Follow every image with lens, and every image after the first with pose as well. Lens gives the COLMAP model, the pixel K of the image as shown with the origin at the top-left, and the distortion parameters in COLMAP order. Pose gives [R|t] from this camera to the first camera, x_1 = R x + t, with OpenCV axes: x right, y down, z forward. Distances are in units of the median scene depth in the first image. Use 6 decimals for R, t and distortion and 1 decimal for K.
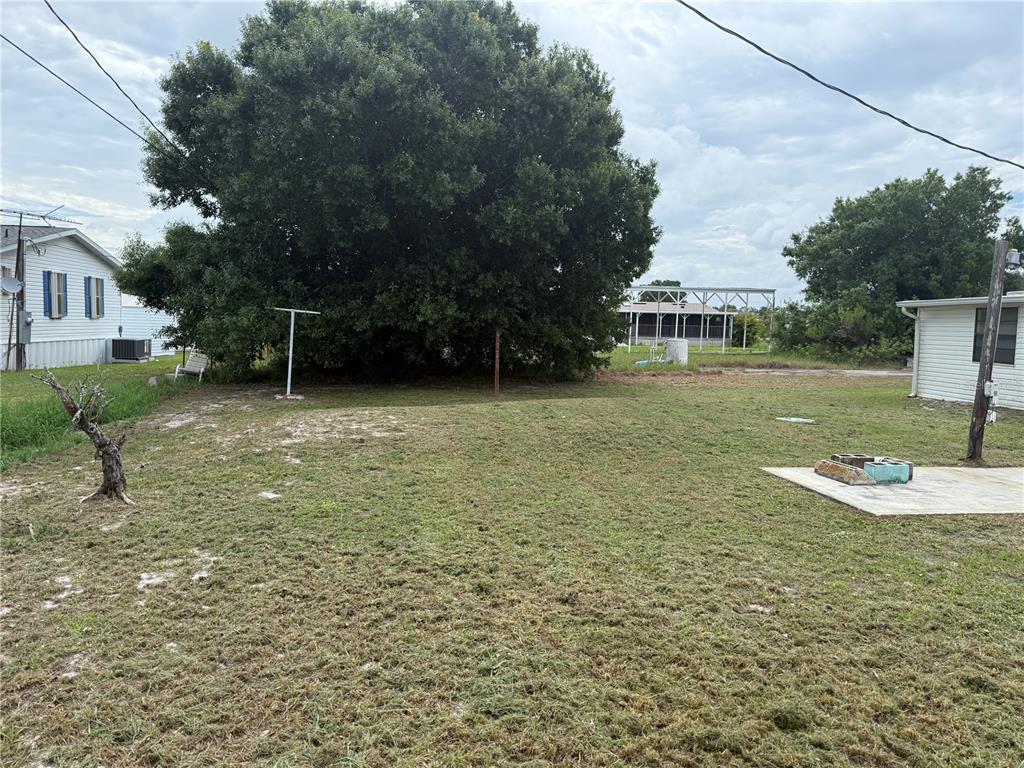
lens RADIAL K [[721.5, 0, 515.7], [0, 721.5, 385.2], [0, 0, 1]] dist [0.165870, -0.292367]
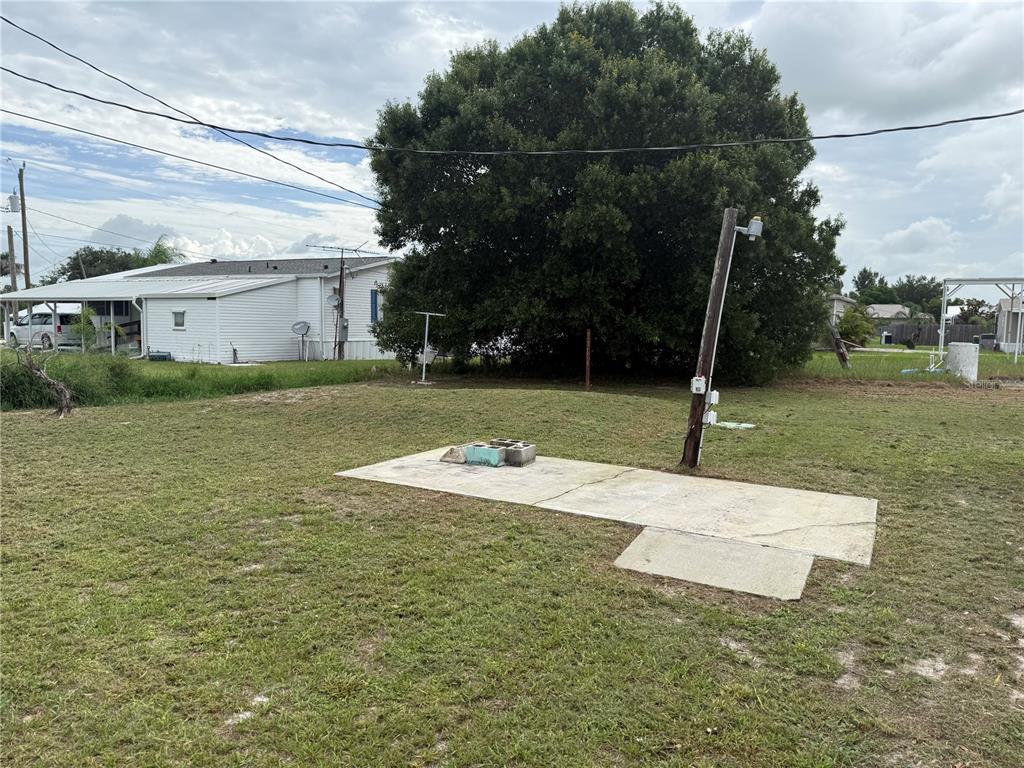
lens RADIAL K [[721.5, 0, 515.7], [0, 721.5, 385.2], [0, 0, 1]] dist [0.165870, -0.292367]
pose [[0.784440, 0.041001, -0.618848, 0.473958], [-0.050028, 0.998744, 0.002755, 0.007437], [0.618184, 0.028798, 0.785506, 0.099453]]
